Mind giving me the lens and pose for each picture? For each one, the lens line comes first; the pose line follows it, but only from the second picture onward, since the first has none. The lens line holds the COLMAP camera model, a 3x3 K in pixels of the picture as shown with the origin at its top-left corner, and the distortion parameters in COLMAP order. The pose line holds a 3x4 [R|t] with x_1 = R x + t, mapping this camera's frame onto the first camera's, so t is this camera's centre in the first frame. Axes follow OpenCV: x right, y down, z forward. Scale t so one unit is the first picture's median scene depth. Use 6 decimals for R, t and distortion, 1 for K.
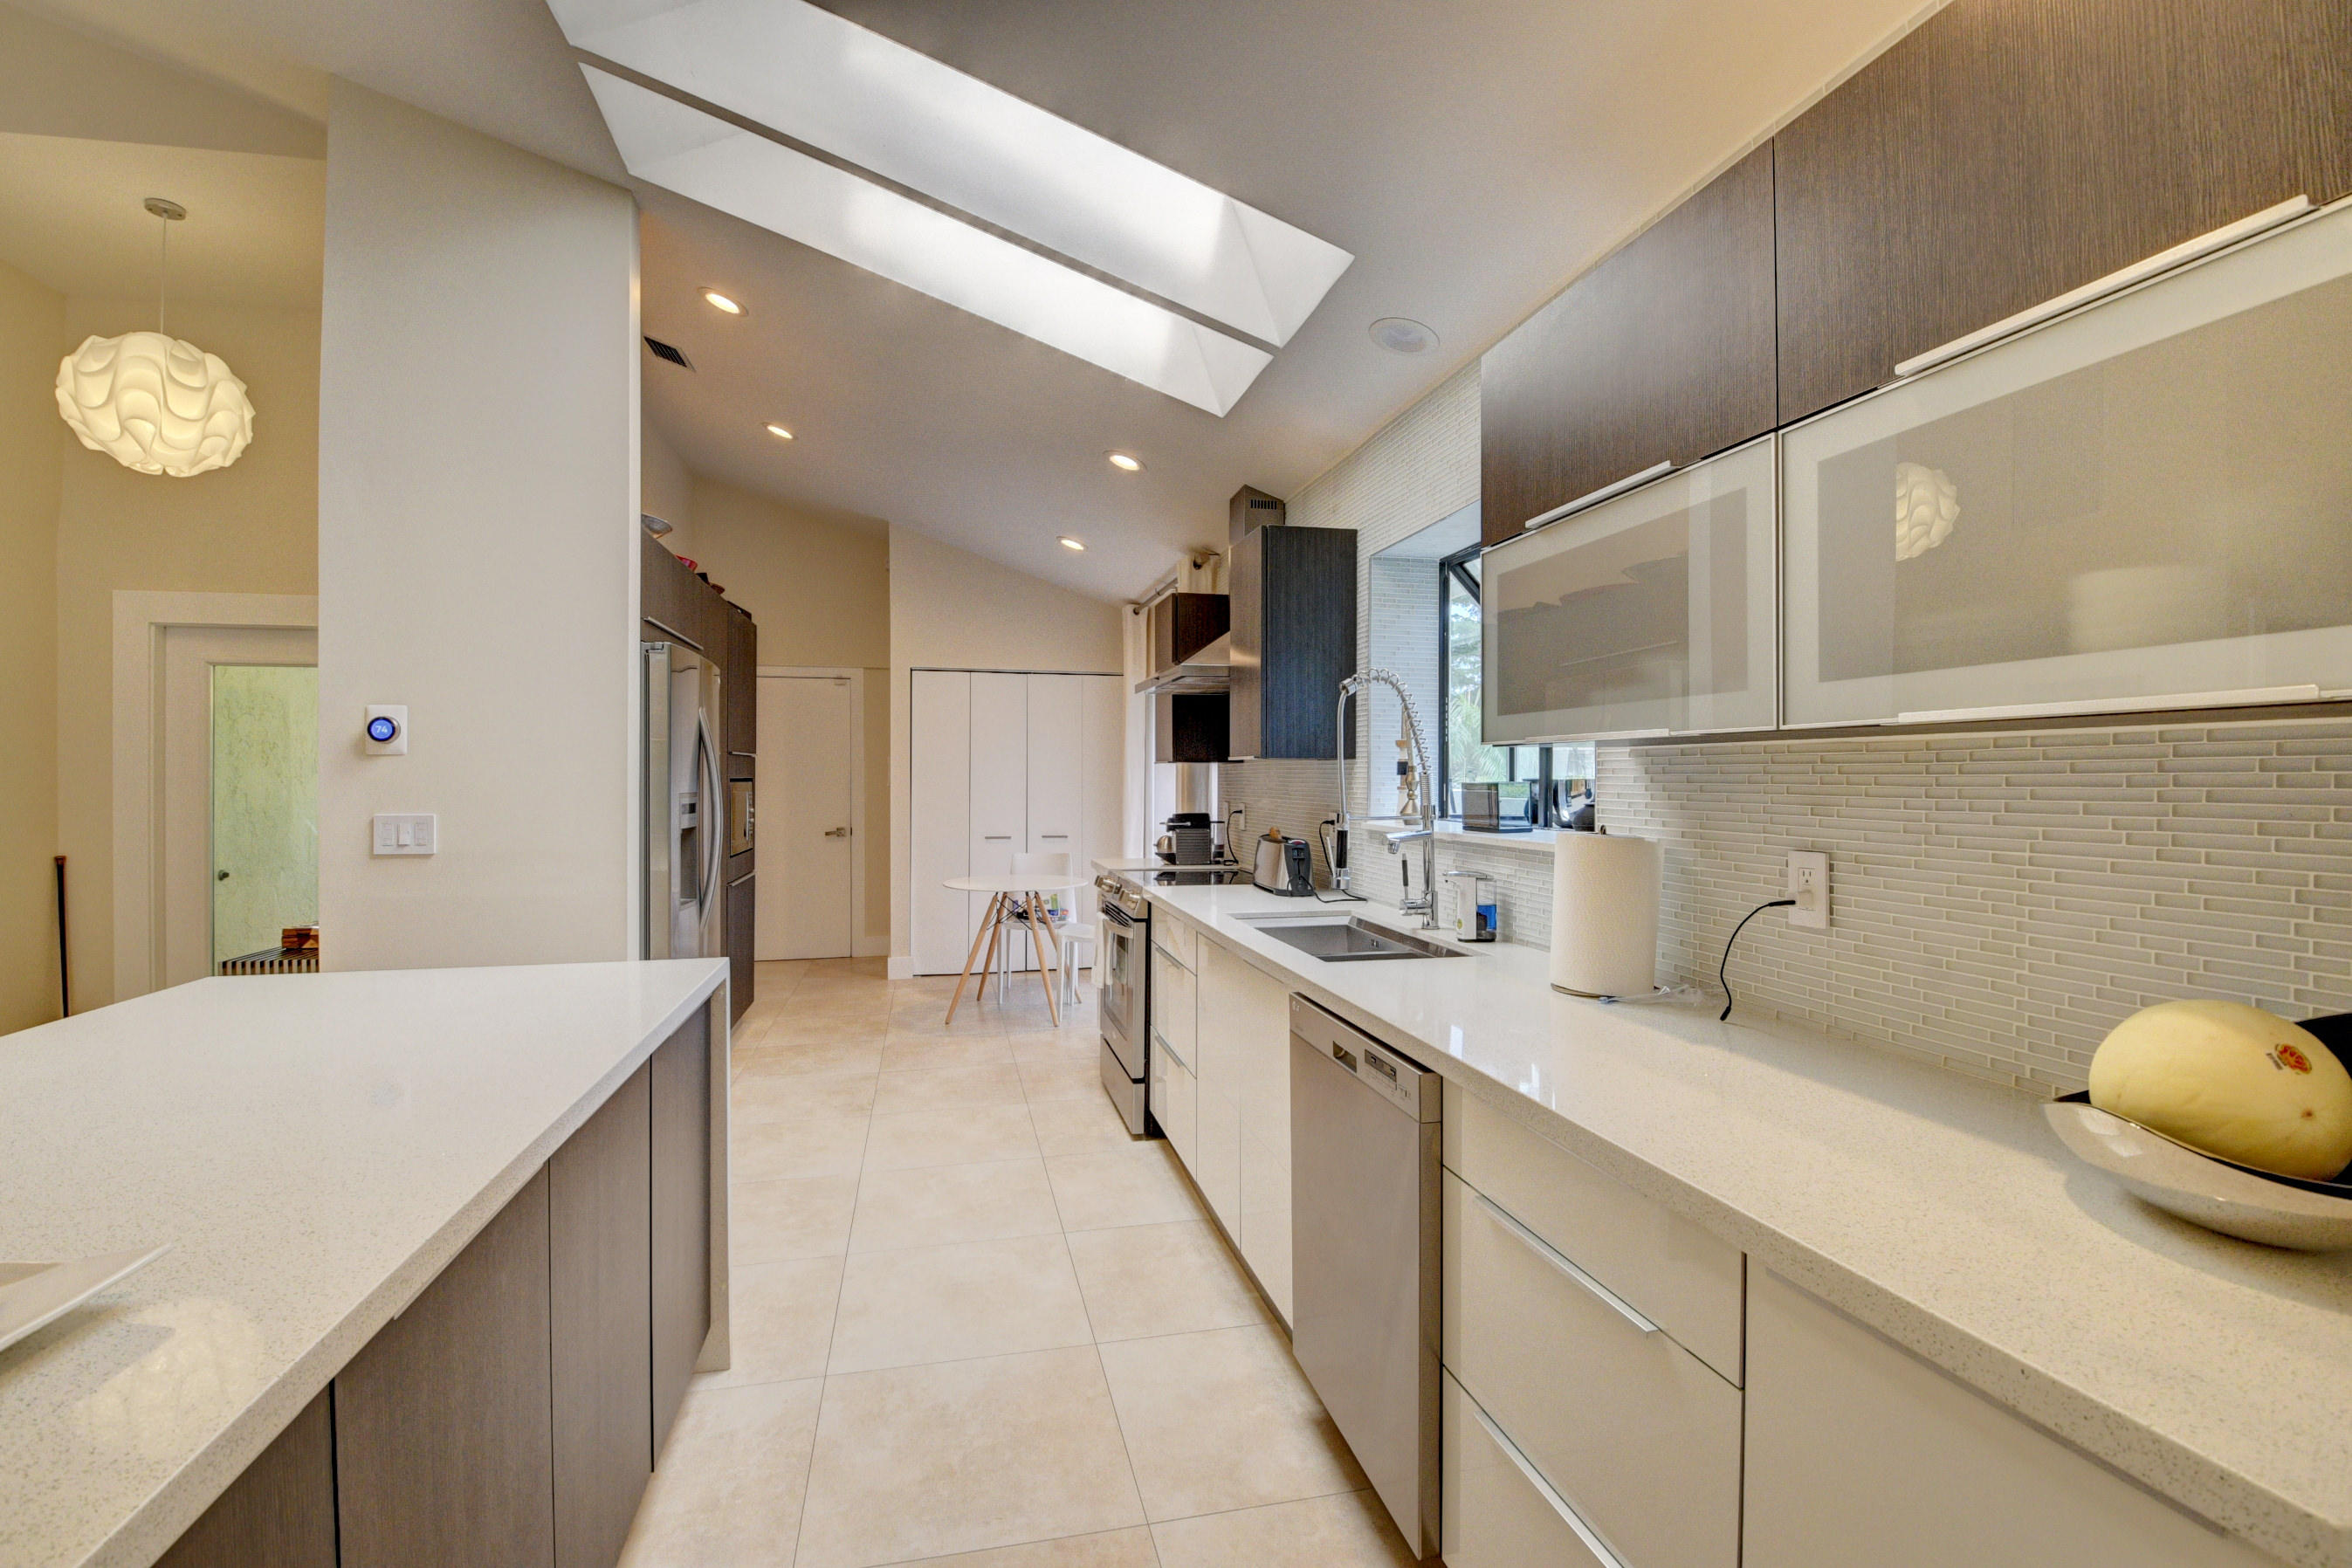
lens RADIAL K [[1059.1, 0, 1176.0], [0, 1059.1, 784.0], [0, 0, 1]] dist [-0.011742, -0.010629]
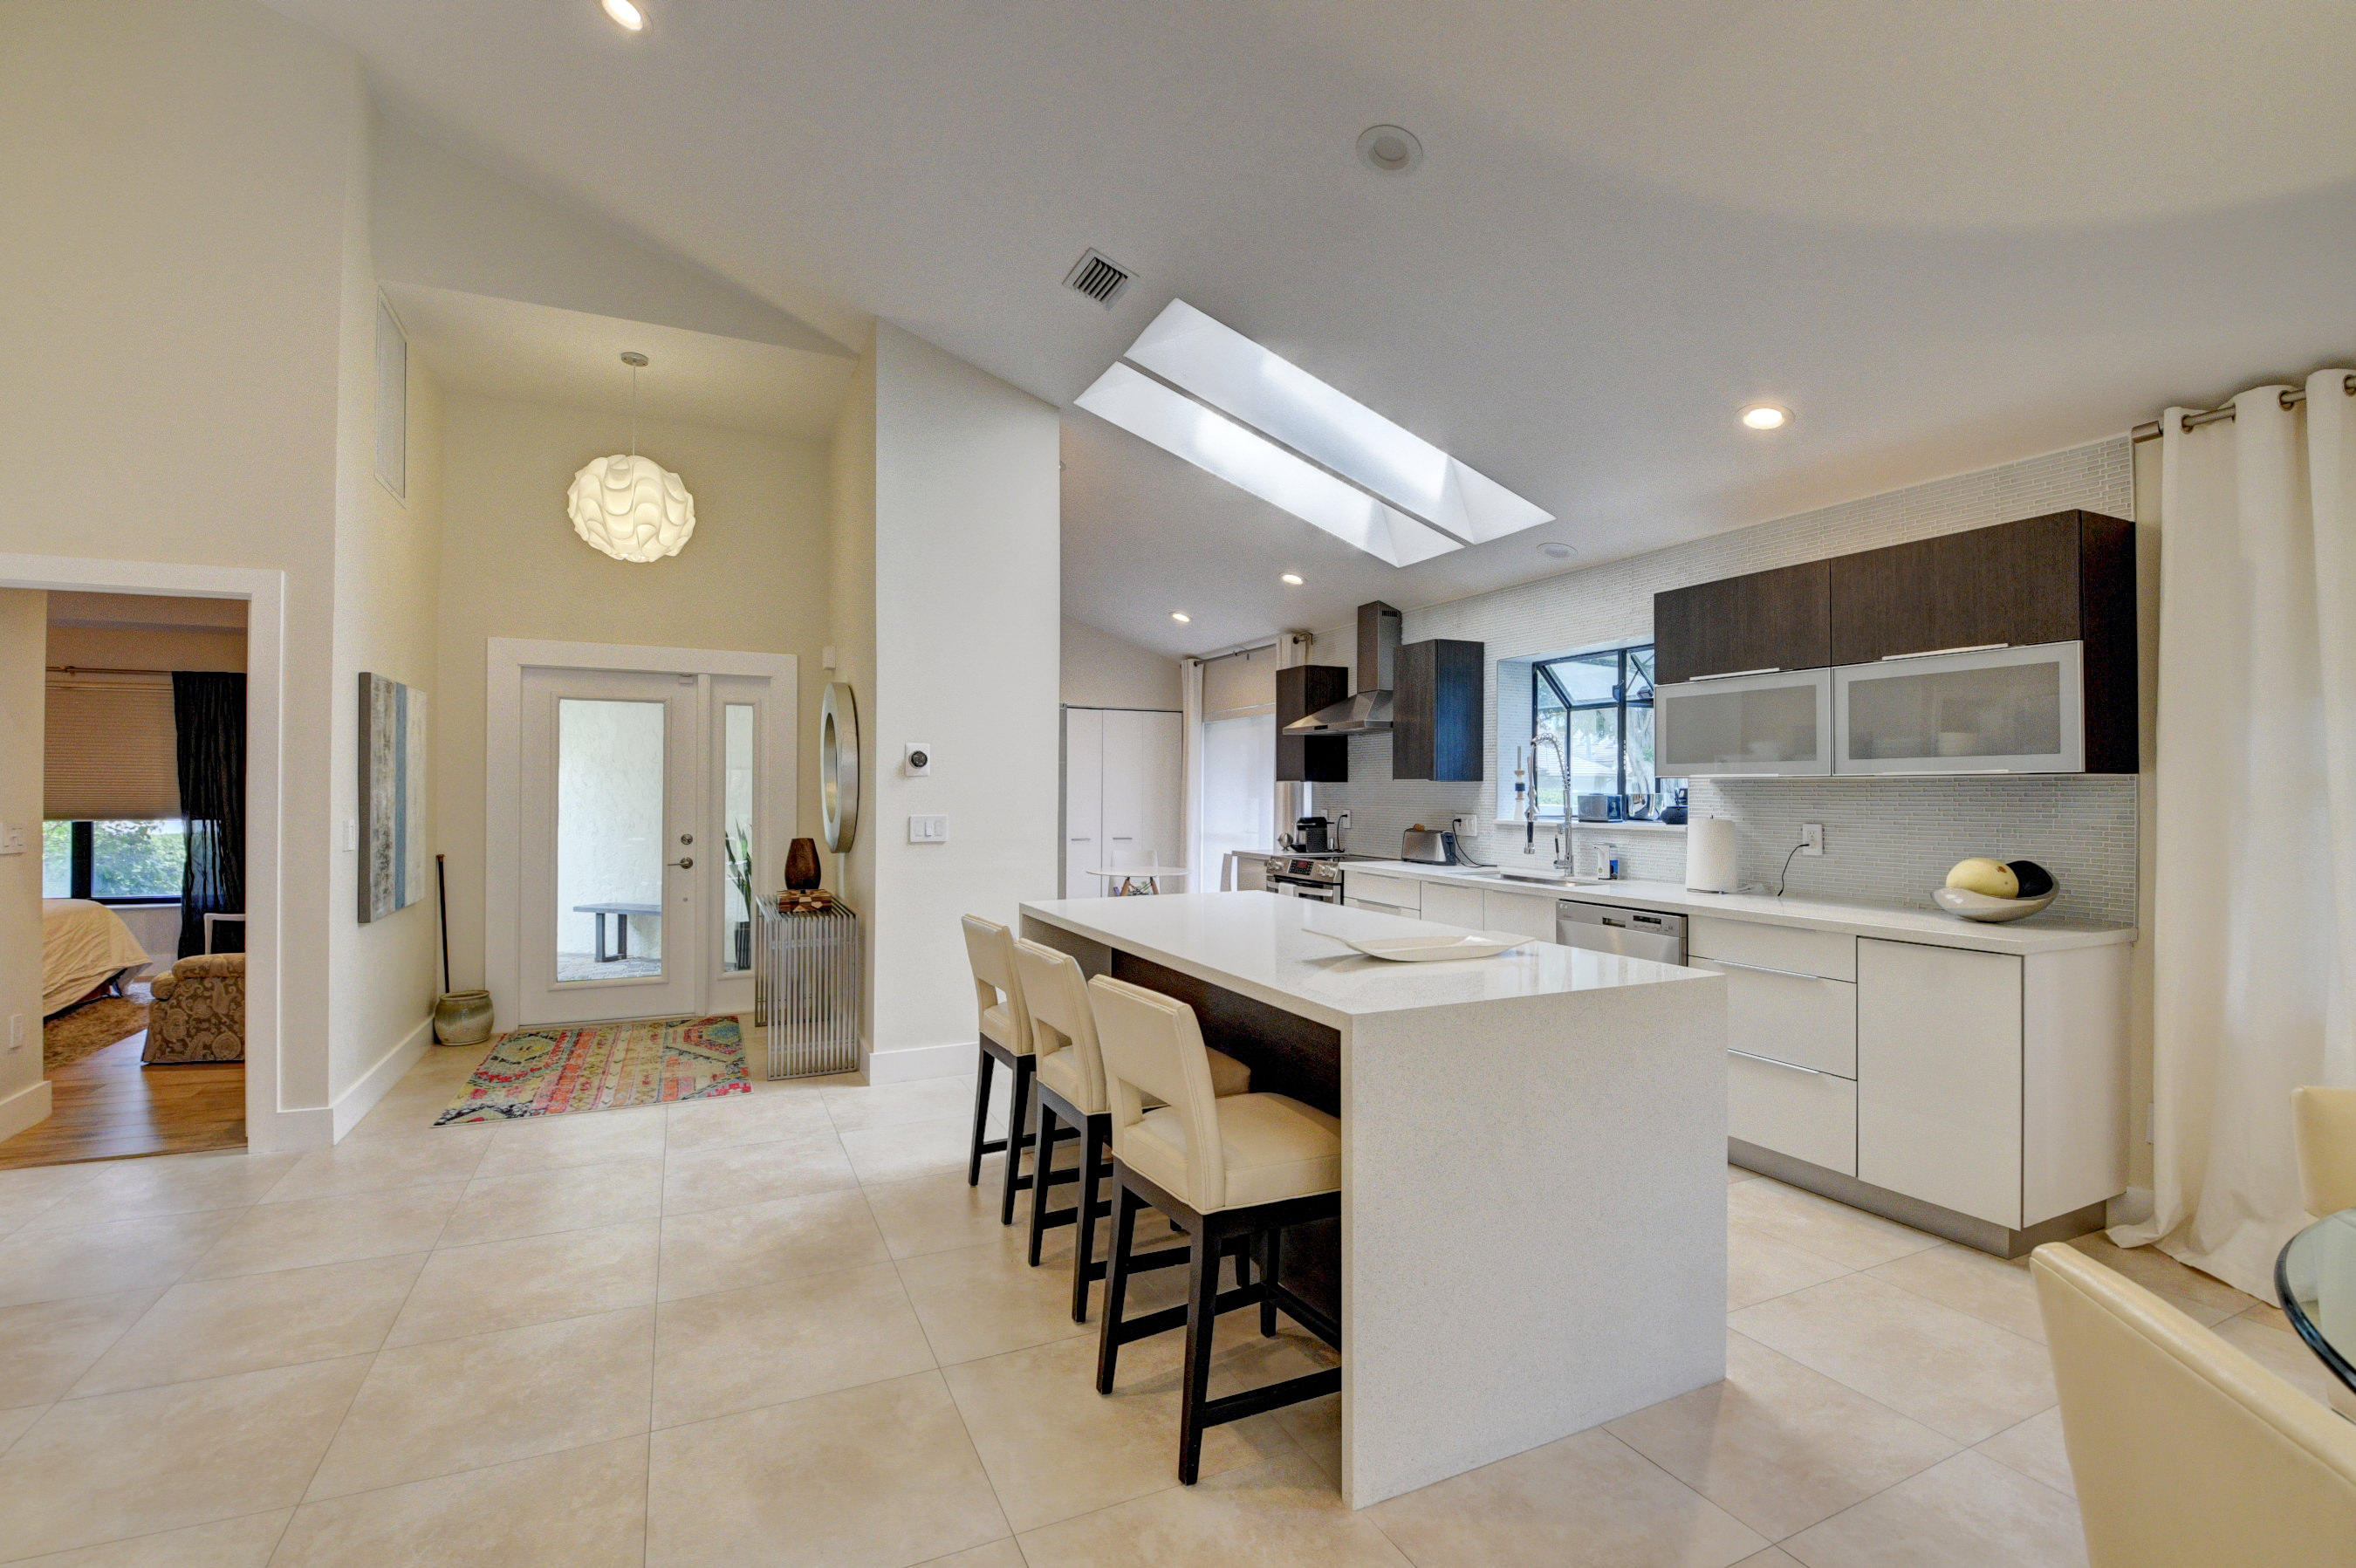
lens RADIAL K [[1060.9, 0, 1178.0], [0, 1060.9, 784.0], [0, 0, 1]] dist [-0.011742, -0.010629]
pose [[0.977051, 0.005365, 0.212939, -0.654991], [-0.002362, 0.999894, -0.014351, 0.005388], [-0.212994, 0.013519, 0.976960, -0.516547]]
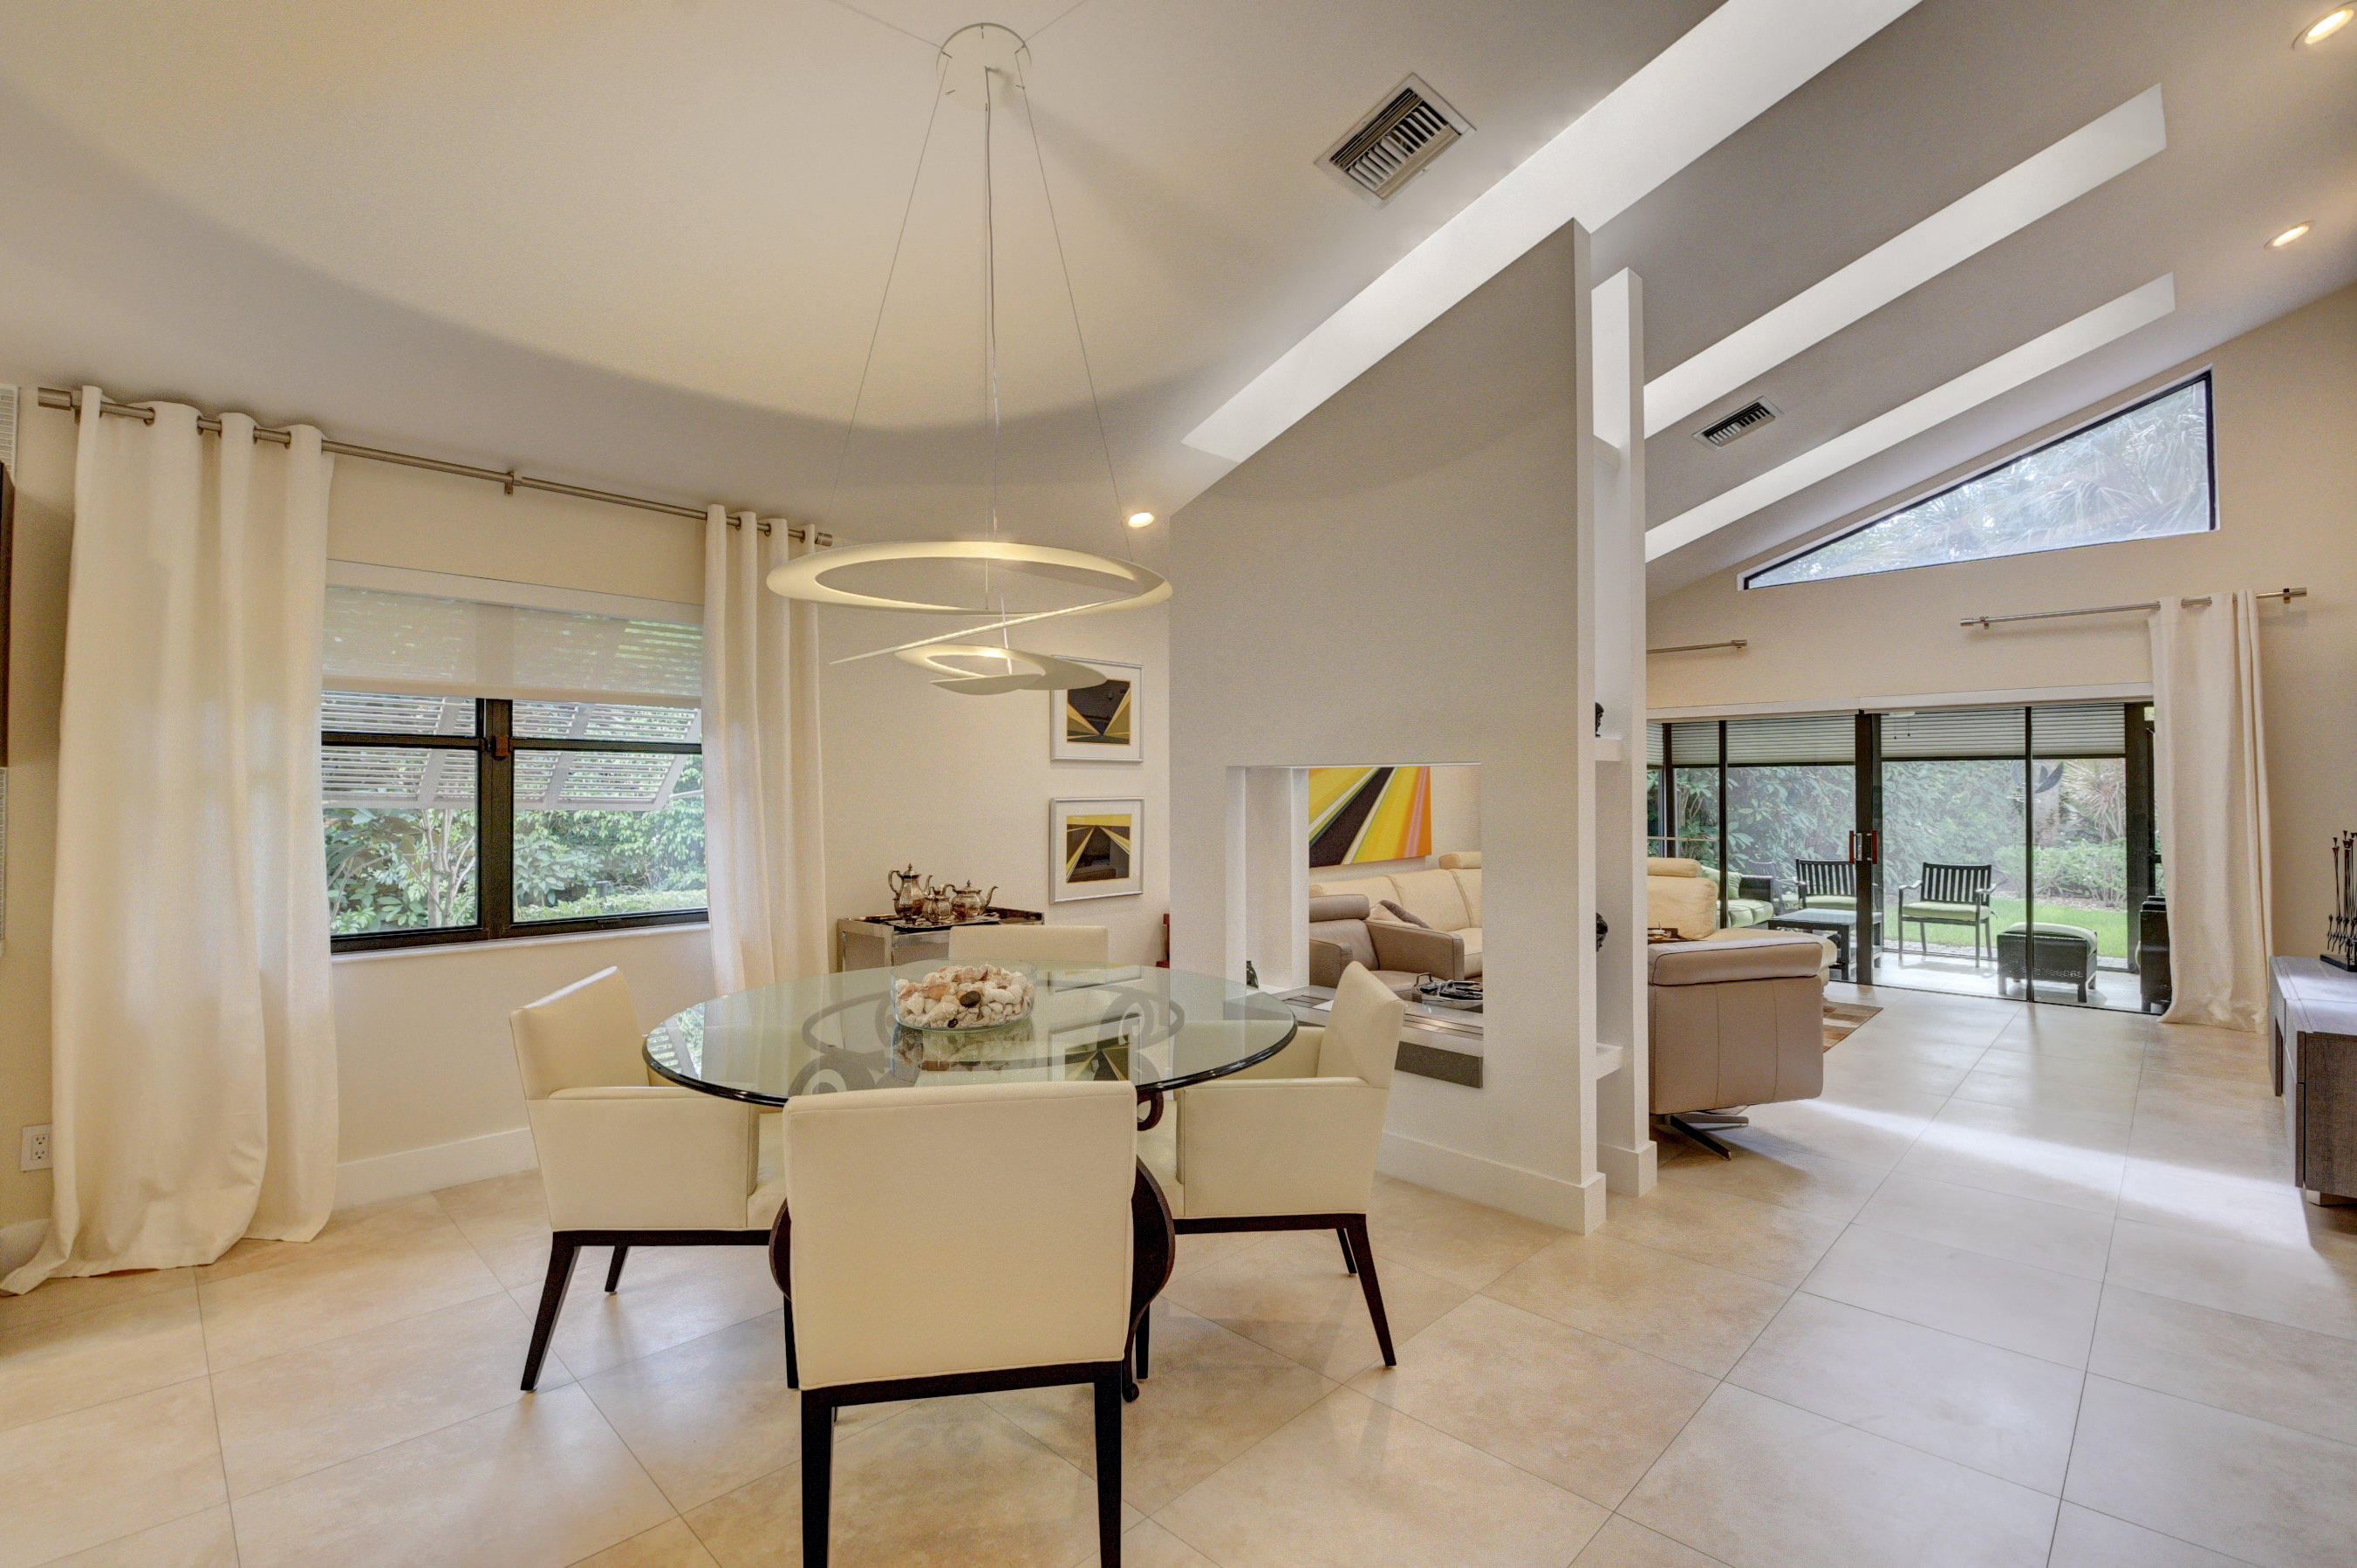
lens RADIAL K [[1061.2, 0, 1178.5], [0, 1061.2, 784.0], [0, 0, 1]] dist [-0.011742, -0.010629]
pose [[-0.556289, 0.009275, 0.830937, -0.824650], [0.007411, 0.999953, -0.006201, 0.006407], [-0.830956, 0.002709, -0.556332, -0.120603]]
